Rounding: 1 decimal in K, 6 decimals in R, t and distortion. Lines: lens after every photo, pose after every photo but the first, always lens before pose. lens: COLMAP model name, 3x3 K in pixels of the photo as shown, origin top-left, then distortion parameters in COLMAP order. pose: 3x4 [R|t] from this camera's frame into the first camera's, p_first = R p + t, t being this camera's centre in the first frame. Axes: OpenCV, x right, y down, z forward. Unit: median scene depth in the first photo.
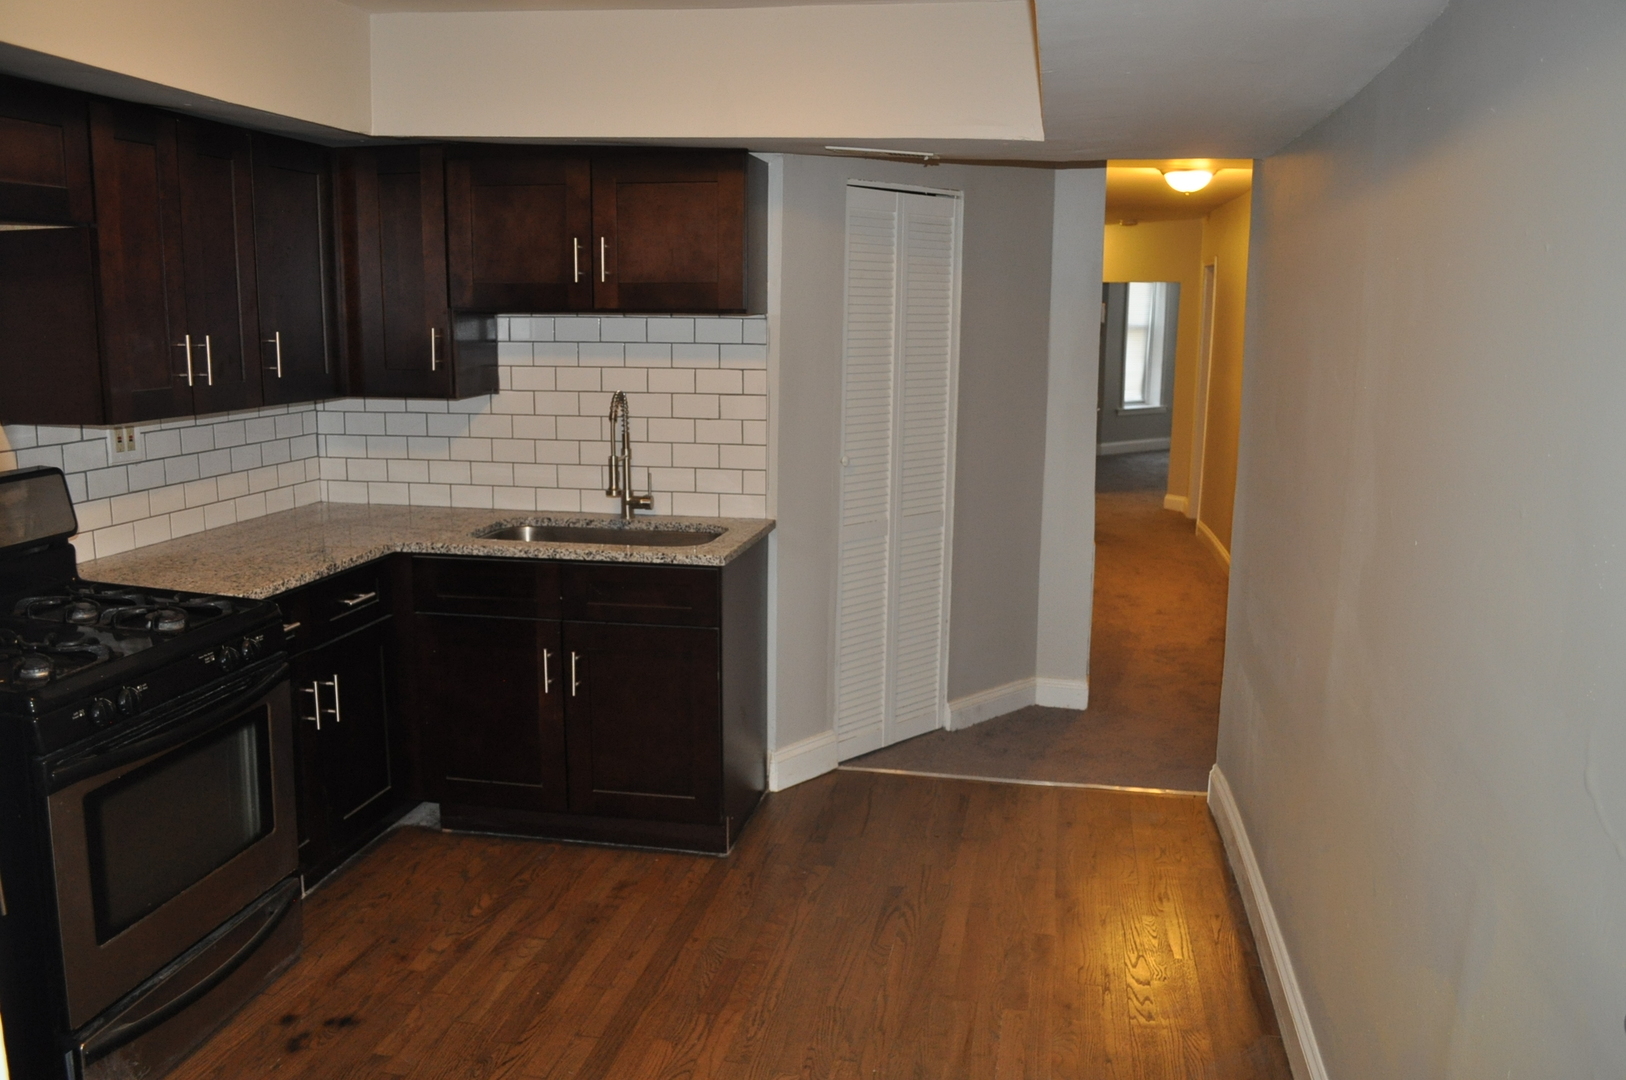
lens RADIAL K [[1275.7, 0, 815.7], [0, 1275.7, 547.6], [0, 0, 1]] dist [-0.081666, 0.007463]
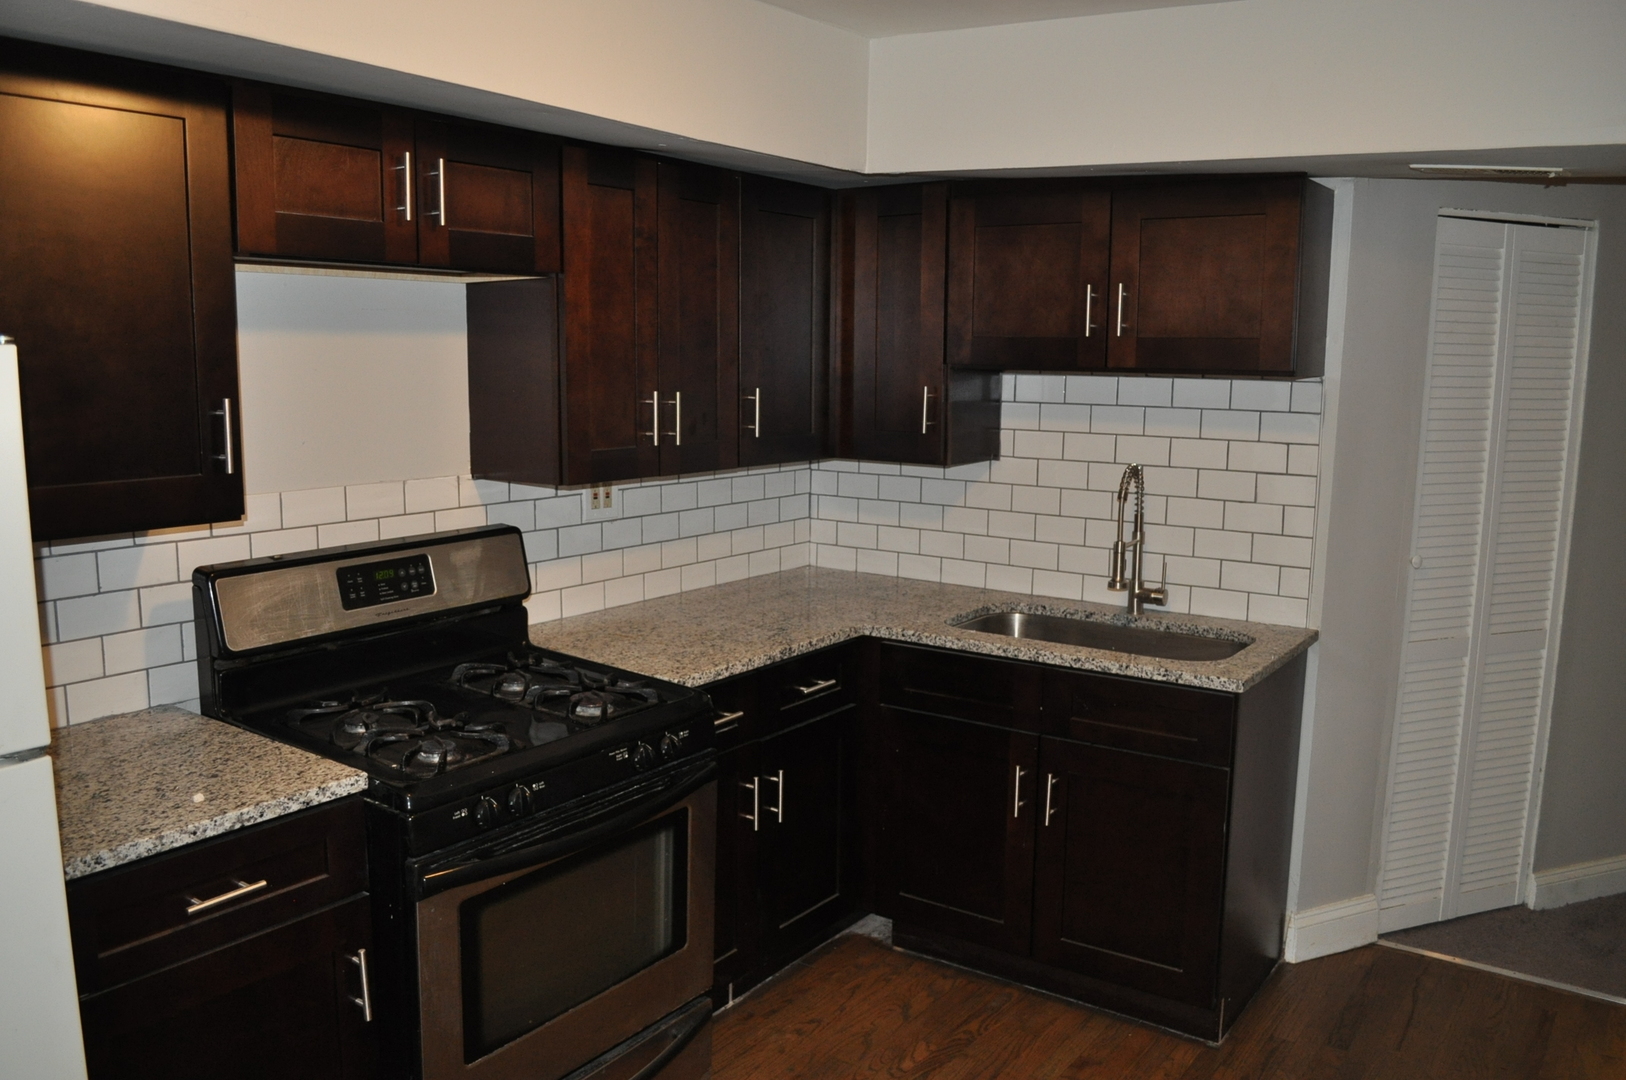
lens RADIAL K [[1275.7, 0, 815.7], [0, 1275.7, 547.6], [0, 0, 1]] dist [-0.081666, 0.007463]
pose [[0.908240, 0.062530, -0.413751, 0.006342], [-0.077187, 0.996840, -0.018783, -0.037846], [0.411269, 0.048995, 0.910196, 0.156759]]
